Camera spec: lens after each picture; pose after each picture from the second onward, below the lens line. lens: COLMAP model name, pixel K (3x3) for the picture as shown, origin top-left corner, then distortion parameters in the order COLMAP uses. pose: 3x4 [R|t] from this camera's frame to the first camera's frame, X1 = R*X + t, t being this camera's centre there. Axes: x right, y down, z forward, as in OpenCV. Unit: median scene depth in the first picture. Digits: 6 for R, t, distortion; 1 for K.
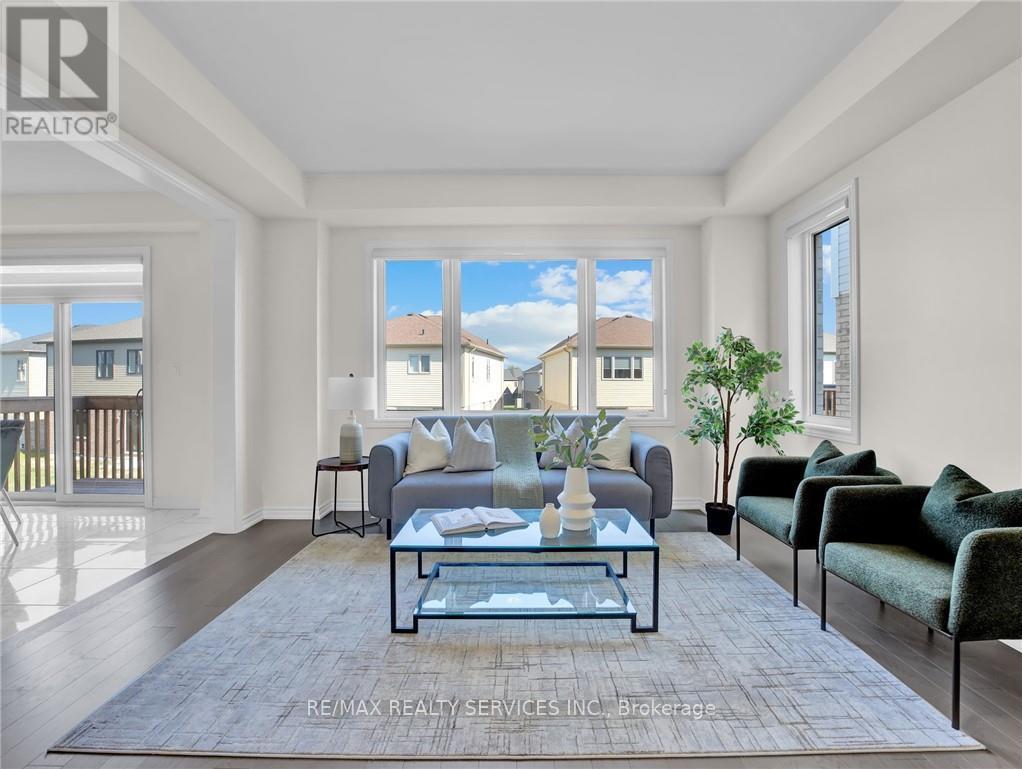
lens RADIAL K [[467.8, 0, 511.0], [0, 467.8, 384.5], [0, 0, 1]] dist [-0.030895, 0.000543]
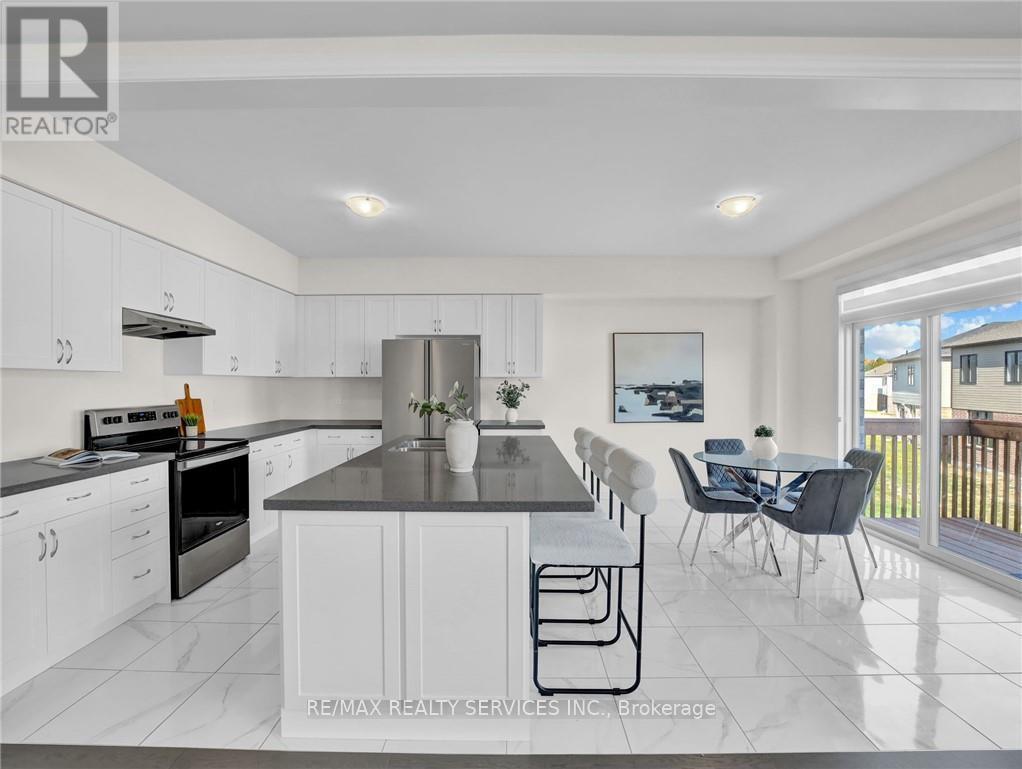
lens RADIAL K [[467.8, 0, 511.0], [0, 467.8, 384.5], [0, 0, 1]] dist [-0.030895, 0.000543]
pose [[-0.010922, 0.009008, -0.999900, -0.115967], [-0.006800, 0.999936, 0.009083, -0.050602], [0.999917, 0.006899, -0.010860, 0.225827]]
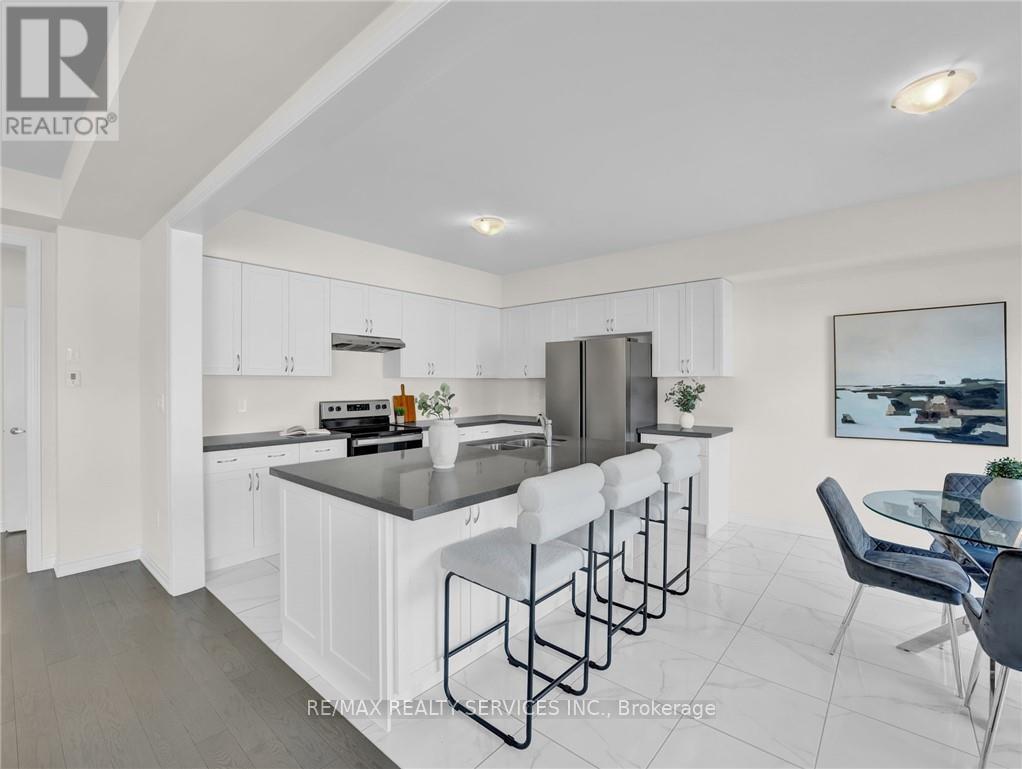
lens RADIAL K [[458.7, 0, 519.8], [0, 458.7, 381.6], [0, 0, 1]] dist [-0.033787, 0.007076]
pose [[-0.647305, 0.003578, -0.762223, -0.298612], [-0.000320, 0.999988, 0.004966, -0.052655], [0.762231, 0.003458, -0.647296, 0.617687]]
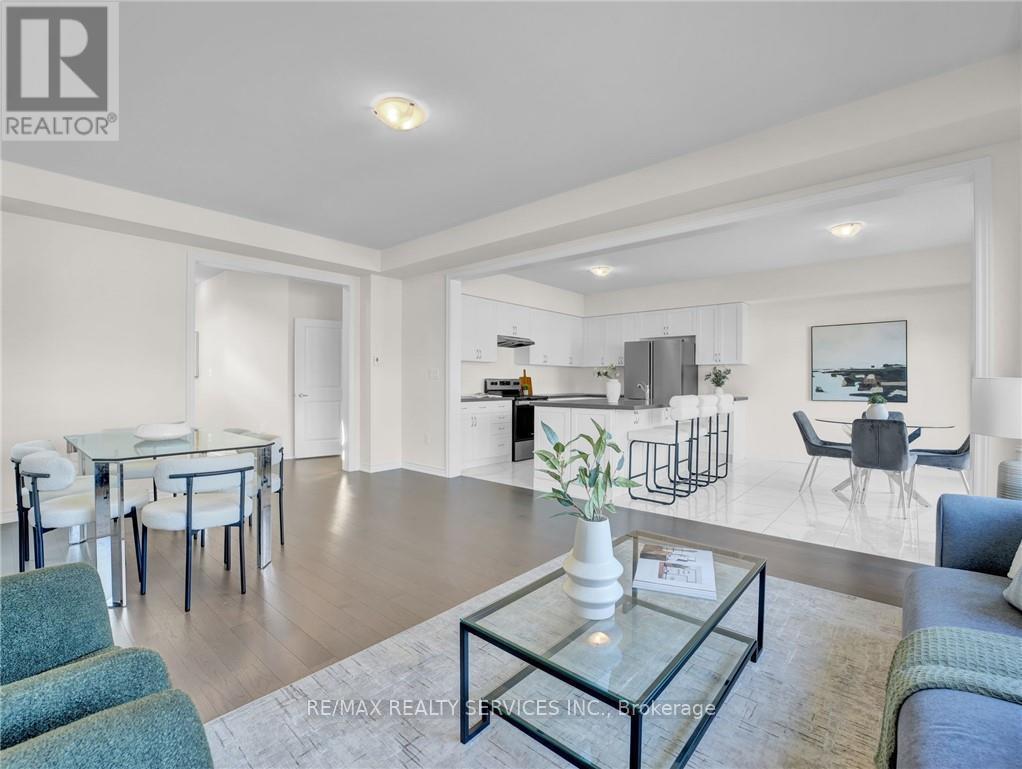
lens RADIAL K [[467.8, 0, 511.0], [0, 467.8, 384.5], [0, 0, 1]] dist [-0.030895, 0.000543]
pose [[-0.659570, 0.005388, -0.751624, 0.430802], [-0.005748, 0.999909, 0.012212, -0.000339], [0.751621, 0.012375, -0.659479, 0.779129]]
